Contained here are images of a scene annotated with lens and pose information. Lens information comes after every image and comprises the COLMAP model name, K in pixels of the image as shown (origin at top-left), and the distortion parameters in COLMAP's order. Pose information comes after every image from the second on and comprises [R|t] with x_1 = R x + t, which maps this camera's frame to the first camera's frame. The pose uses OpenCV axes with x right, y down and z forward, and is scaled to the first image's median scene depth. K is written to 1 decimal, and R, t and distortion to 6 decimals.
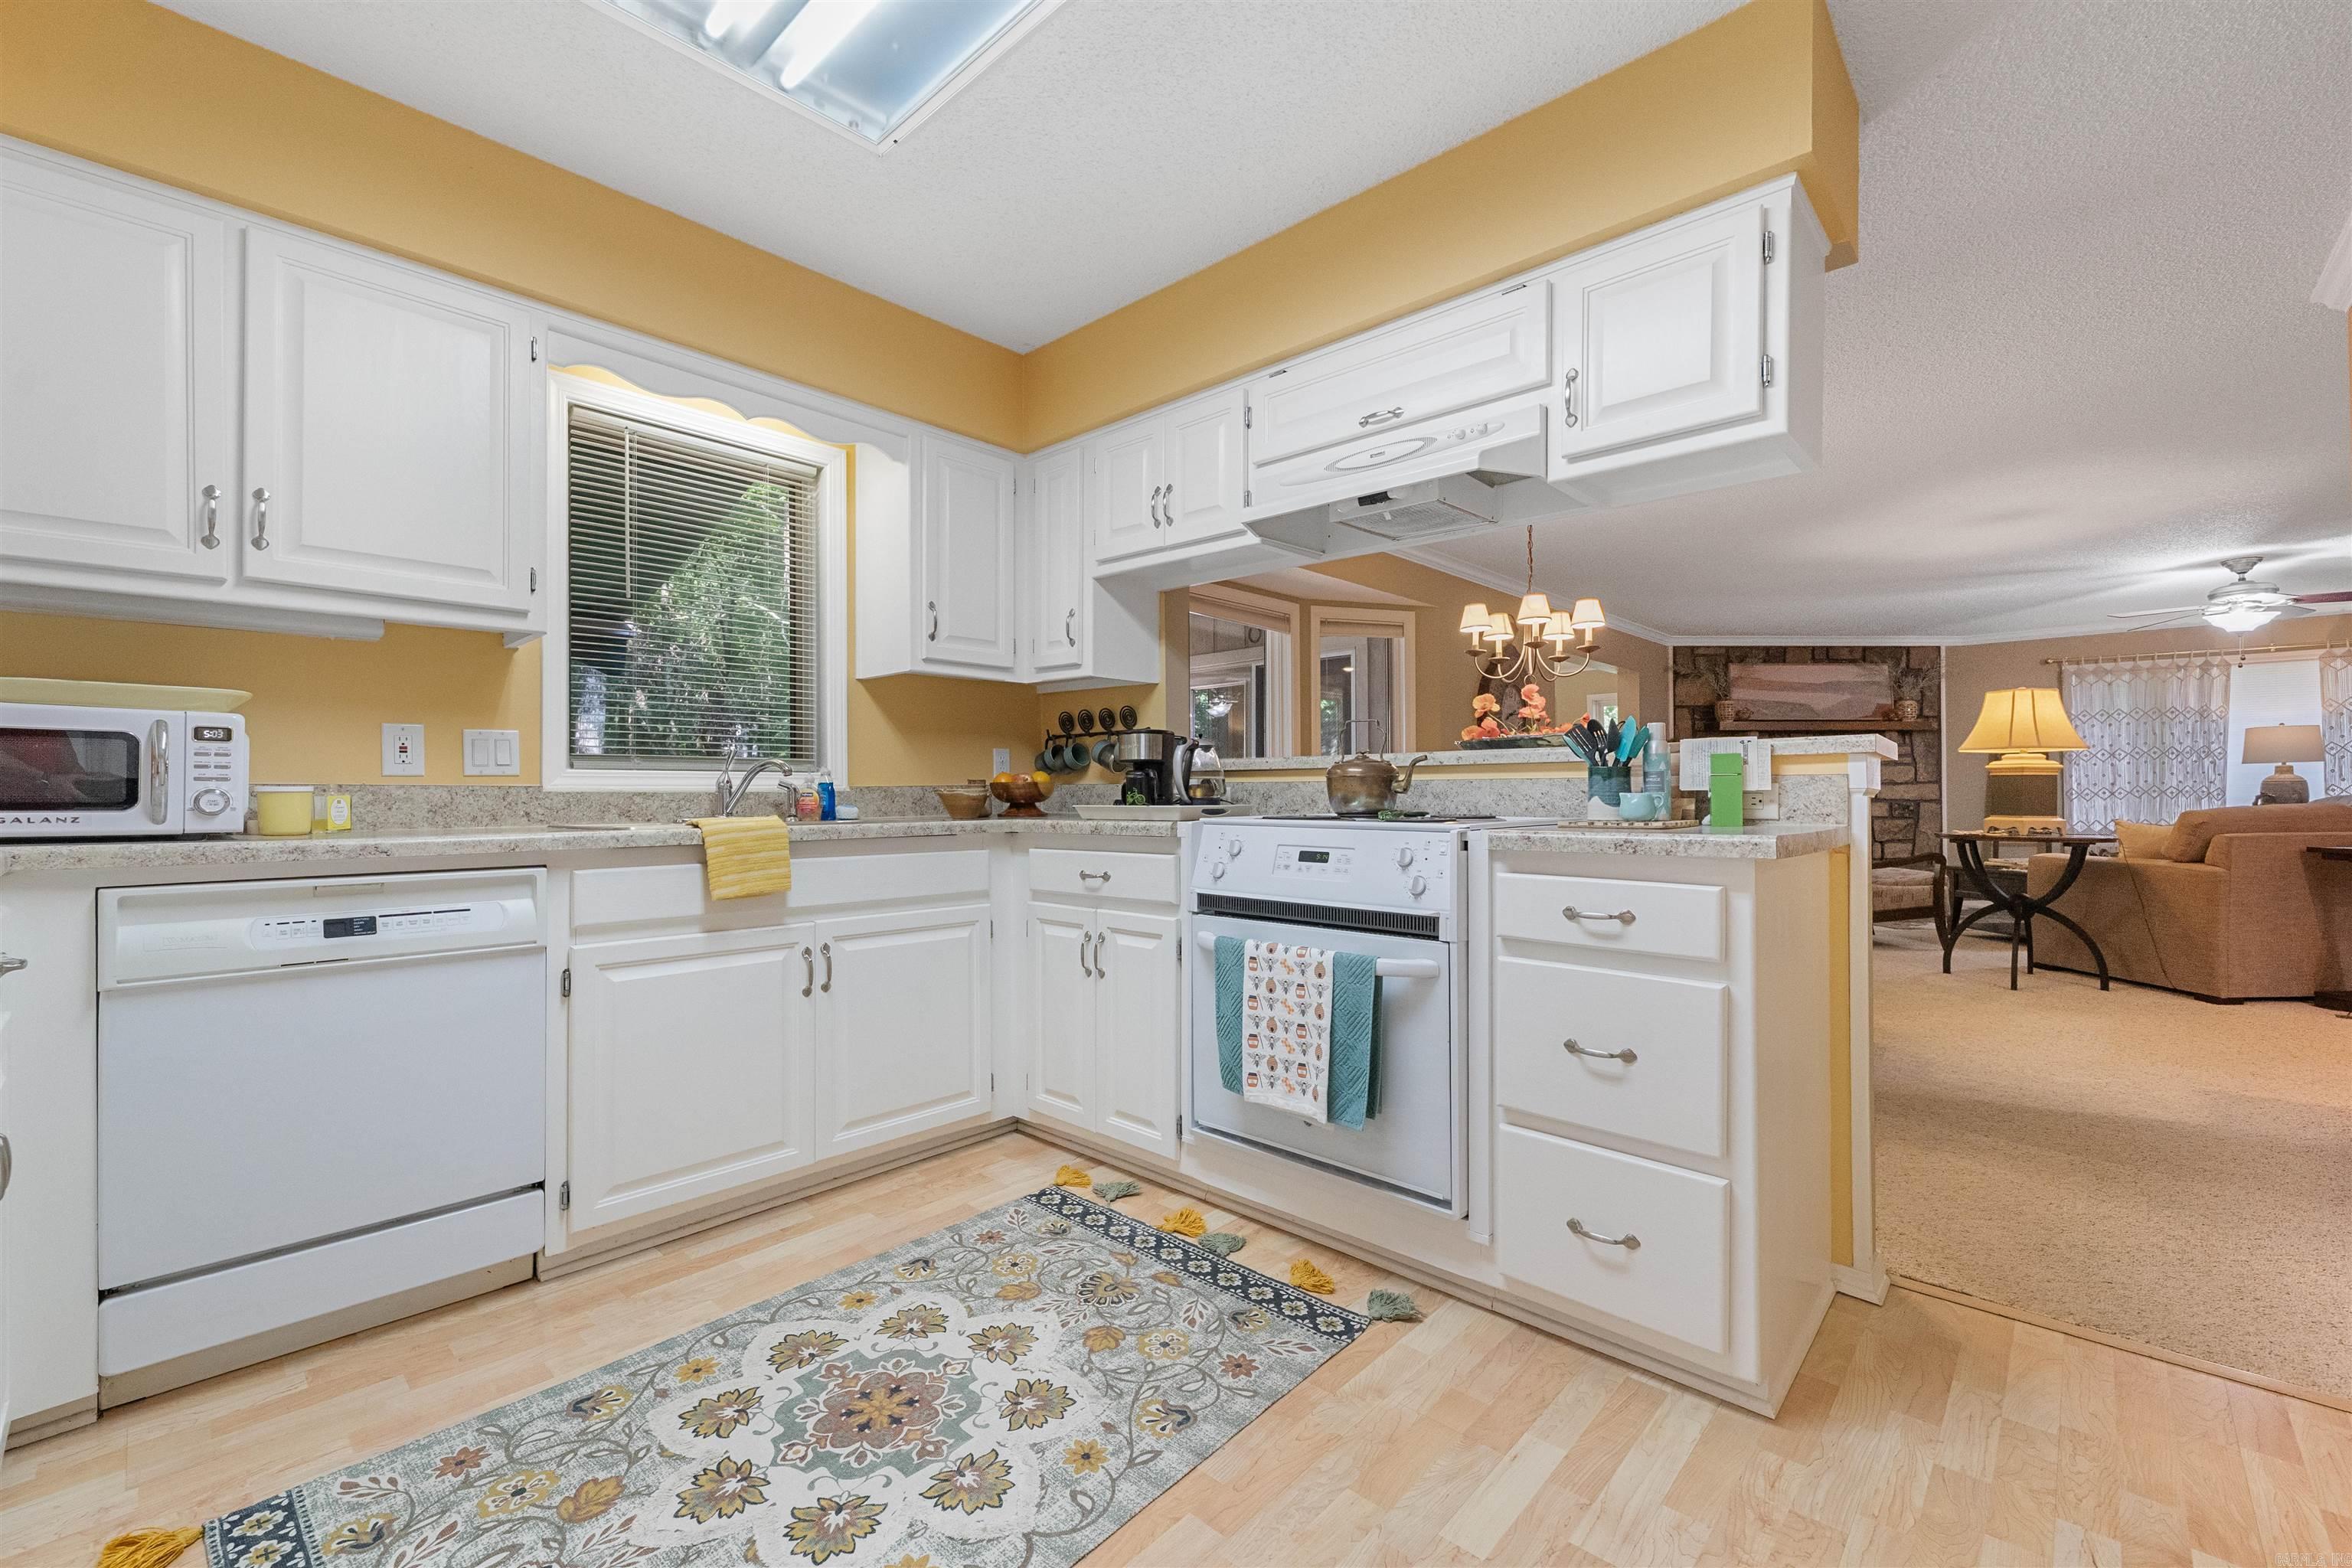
lens RADIAL K [[967.1, 0, 1169.3], [0, 967.1, 791.0], [0, 0, 1]] dist [0.006727, -0.003793]
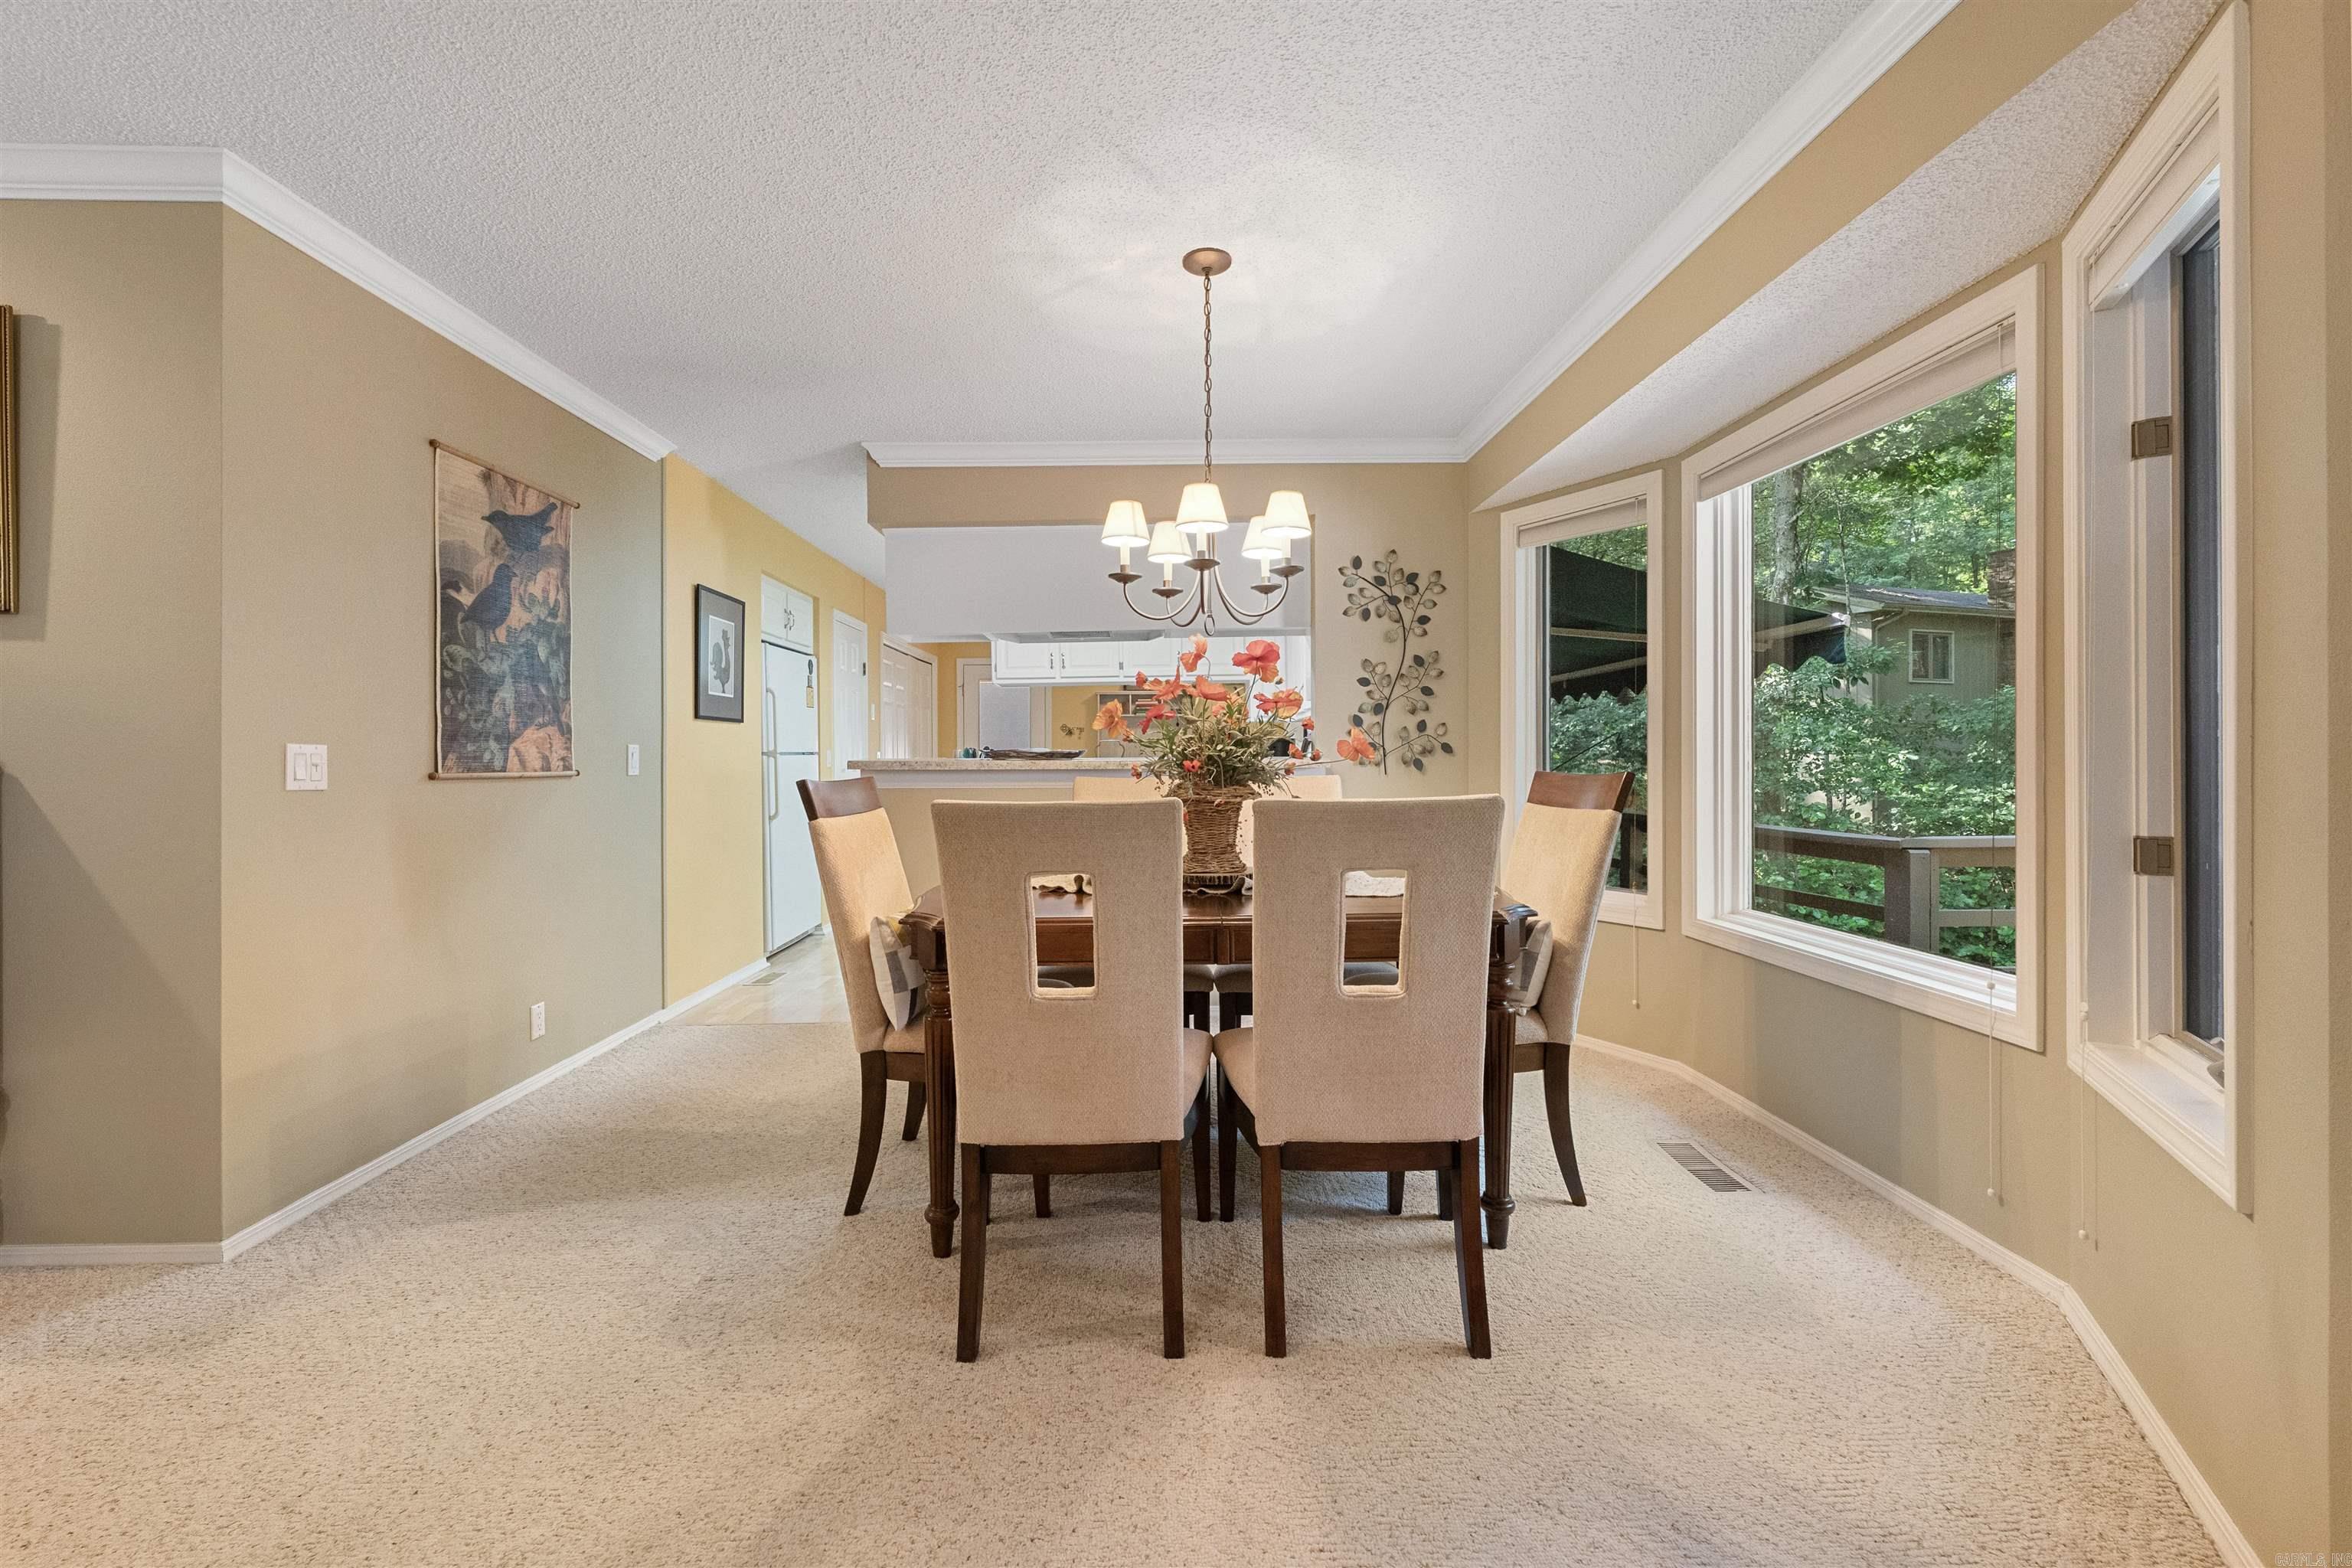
lens RADIAL K [[967.1, 0, 1176.9], [0, 967.1, 756.7], [0, 0, 1]] dist [0.006727, -0.003793]
pose [[-0.706511, 0.008082, -0.707656, 1.323380], [0.011084, 0.999939, 0.000354, -0.040725], [0.707615, -0.007593, -0.706557, 2.257960]]
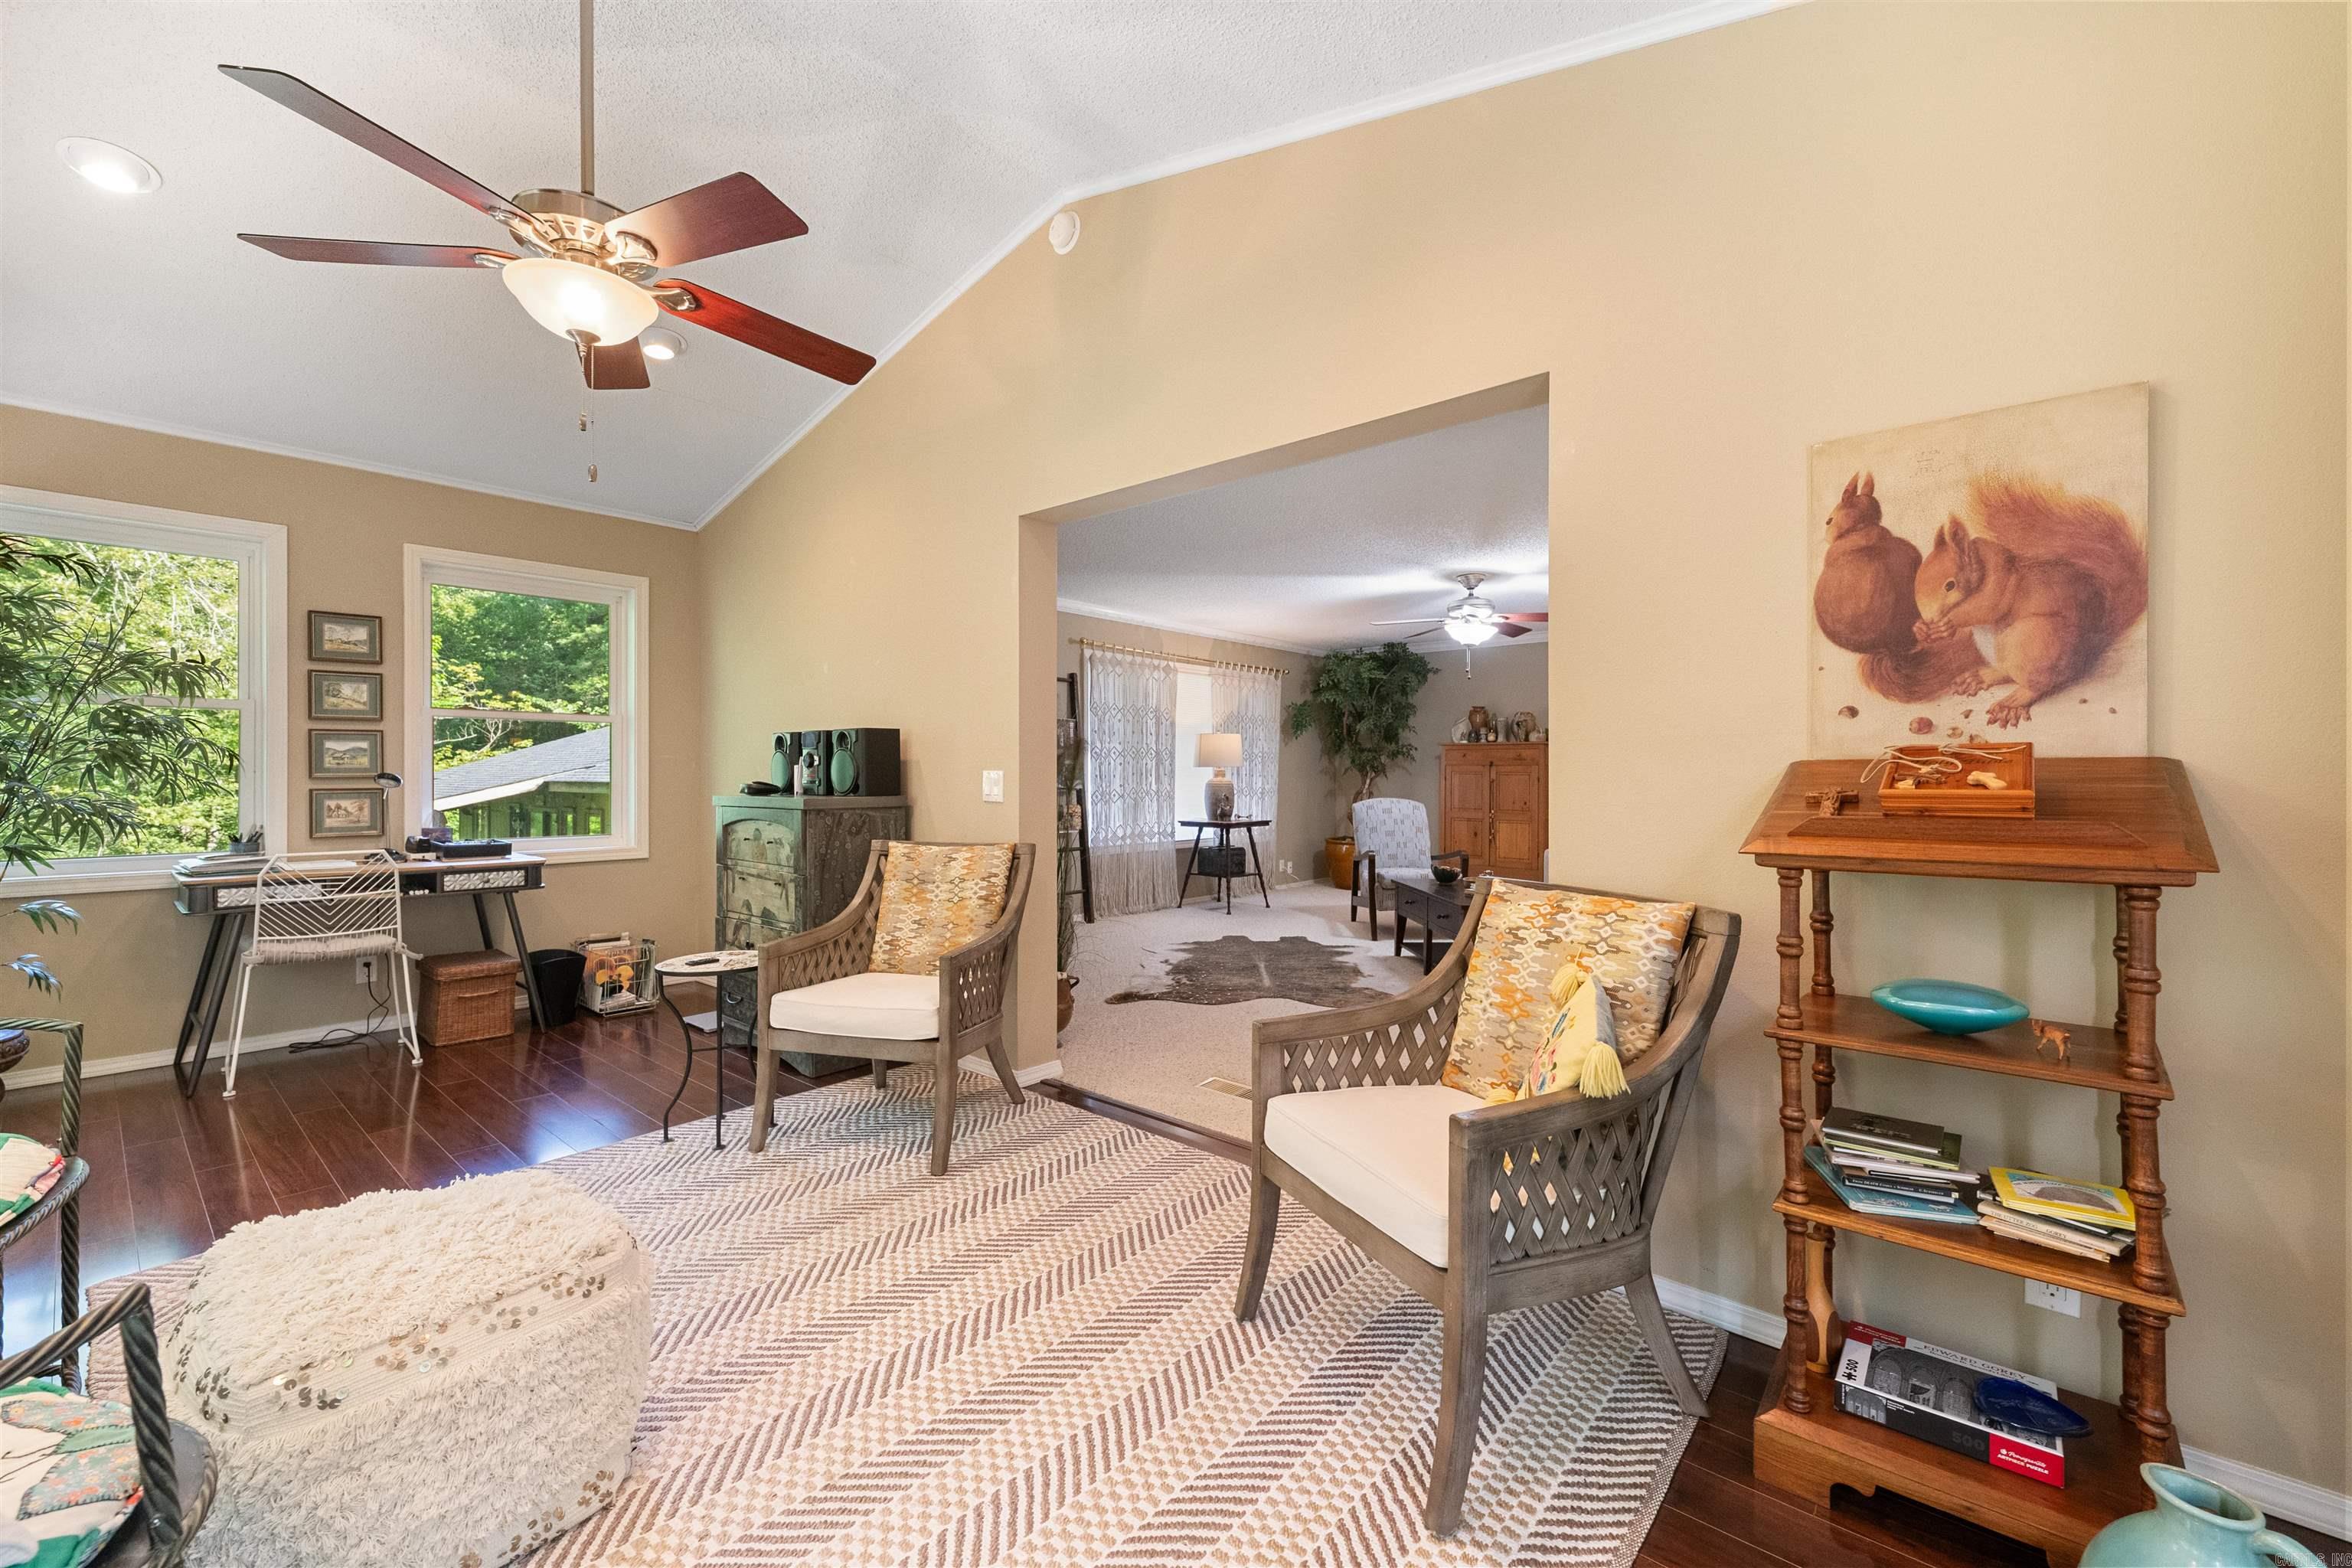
lens RADIAL K [[967.1, 0, 1163.1], [0, 967.1, 785.8], [0, 0, 1]] dist [0.006727, -0.003793]
pose [[-0.026340, -0.005564, 0.999638, 0.191455], [-0.006543, 0.999964, 0.005393, -0.041003], [-0.999632, -0.006399, -0.026375, 3.222872]]
